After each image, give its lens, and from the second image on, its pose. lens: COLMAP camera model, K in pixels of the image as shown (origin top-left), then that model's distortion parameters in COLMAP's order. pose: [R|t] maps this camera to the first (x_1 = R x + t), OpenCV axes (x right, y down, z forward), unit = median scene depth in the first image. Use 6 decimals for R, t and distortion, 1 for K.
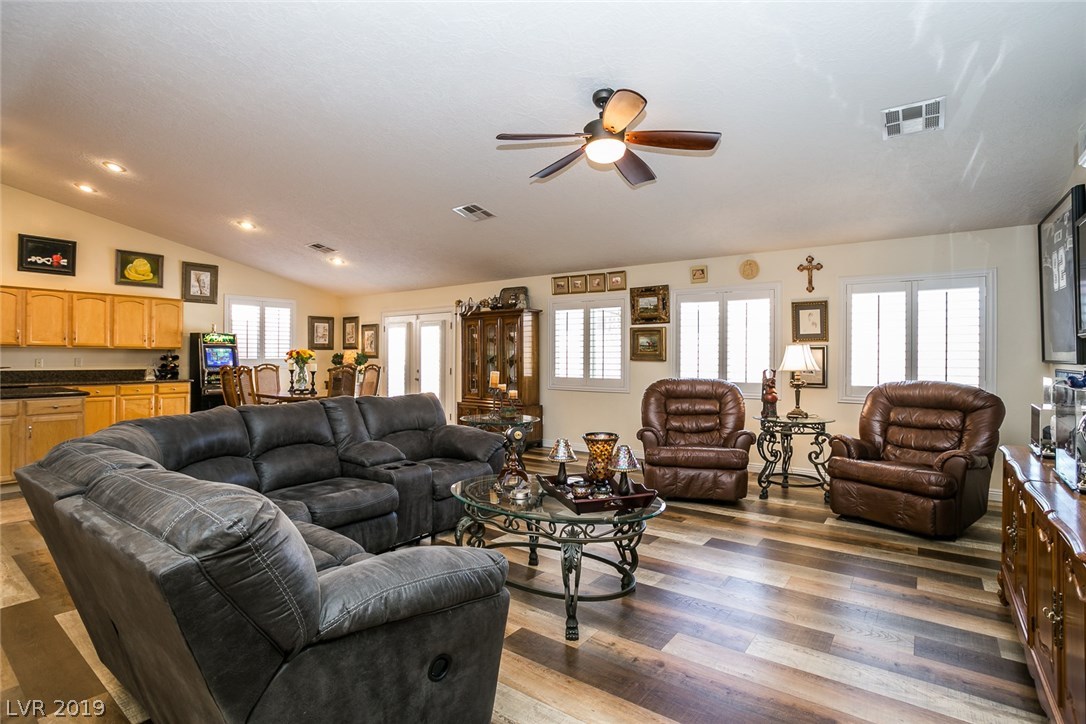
lens RADIAL K [[559.3, 0, 541.1], [0, 559.3, 347.3], [0, 0, 1]] dist [-0.000077, 0.007138]
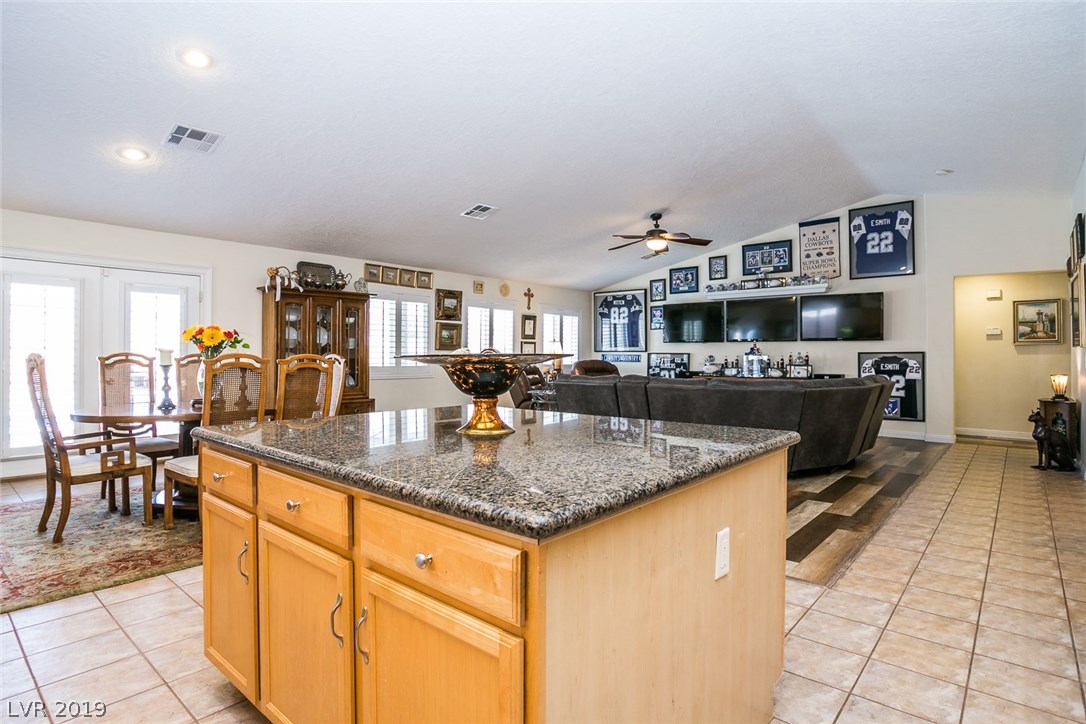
lens RADIAL K [[572.0, 0, 545.2], [0, 572.0, 353.2], [0, 0, 1]] dist [-0.067010, 0.034033]
pose [[0.029471, 0.000425, 0.999566, -0.961448], [-0.015301, 0.999883, 0.000026, 0.025181], [-0.999449, -0.015295, 0.029474, 0.676077]]
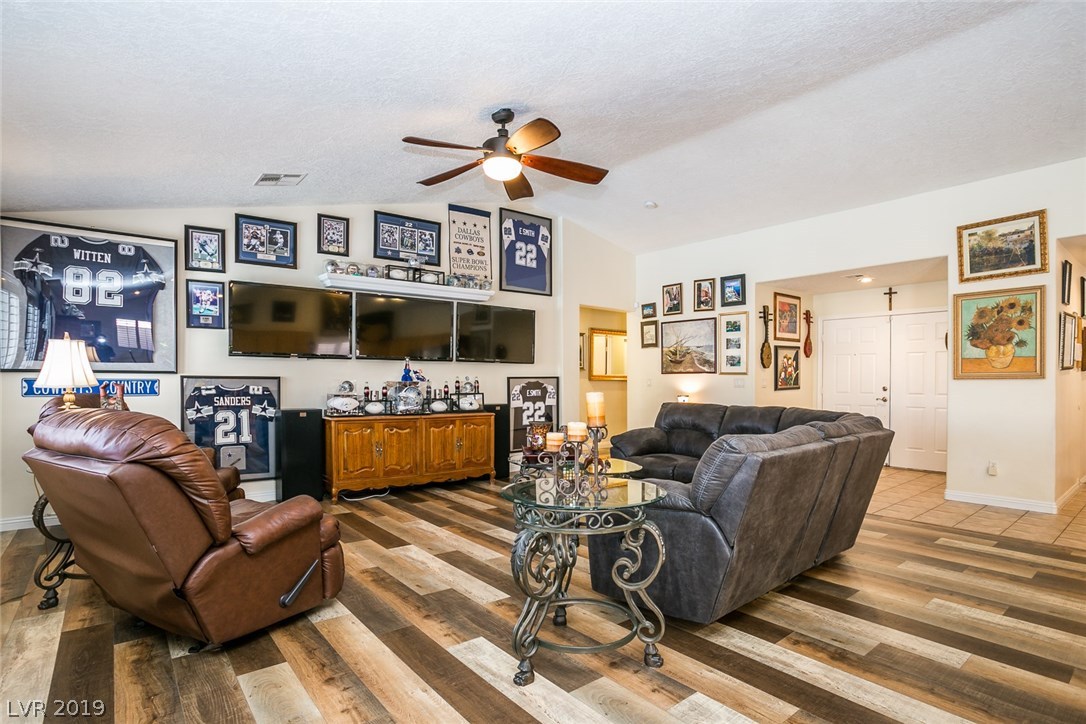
lens RADIAL K [[555.7, 0, 541.7], [0, 555.7, 388.5], [0, 0, 1]] dist [-0.077374, 0.036618]
pose [[-0.977455, -0.009905, 0.210910, -0.101265], [-0.008997, 0.999946, 0.005264, 0.028227], [-0.210951, 0.003248, -0.977491, 0.994503]]
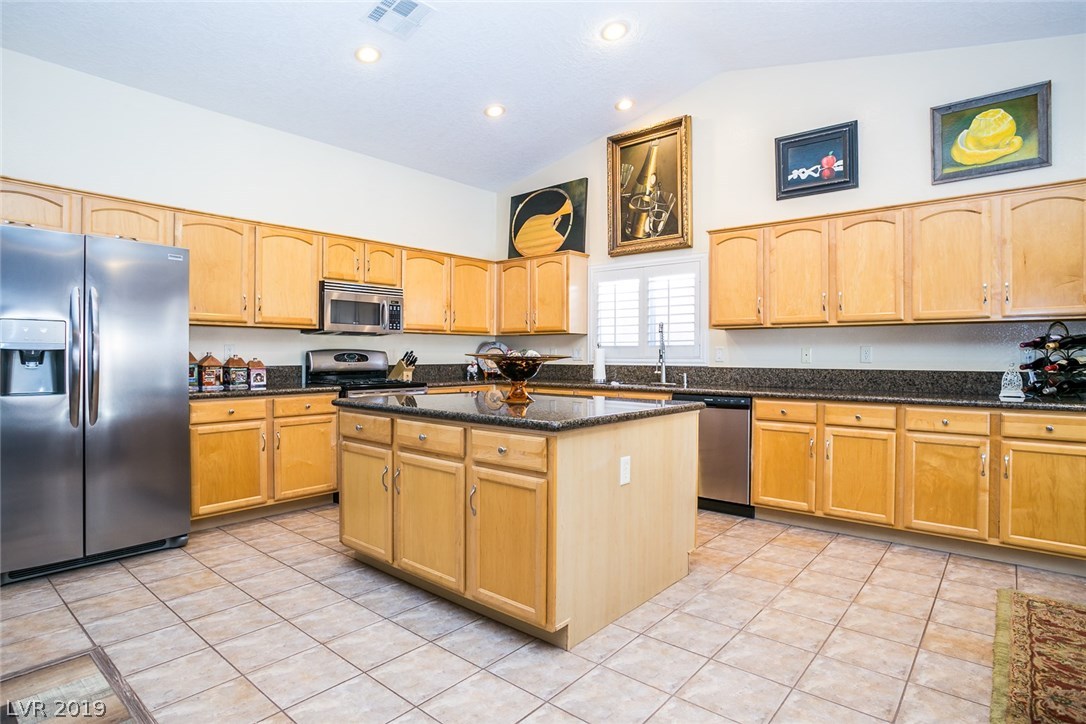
lens RADIAL K [[572.0, 0, 545.2], [0, 572.0, 353.2], [0, 0, 1]] dist [-0.067010, 0.034033]
pose [[-0.012574, -0.013728, -0.999827, -0.322063], [0.010046, 0.999854, -0.013855, 0.030142], [0.999870, -0.010218, -0.012434, 0.733784]]
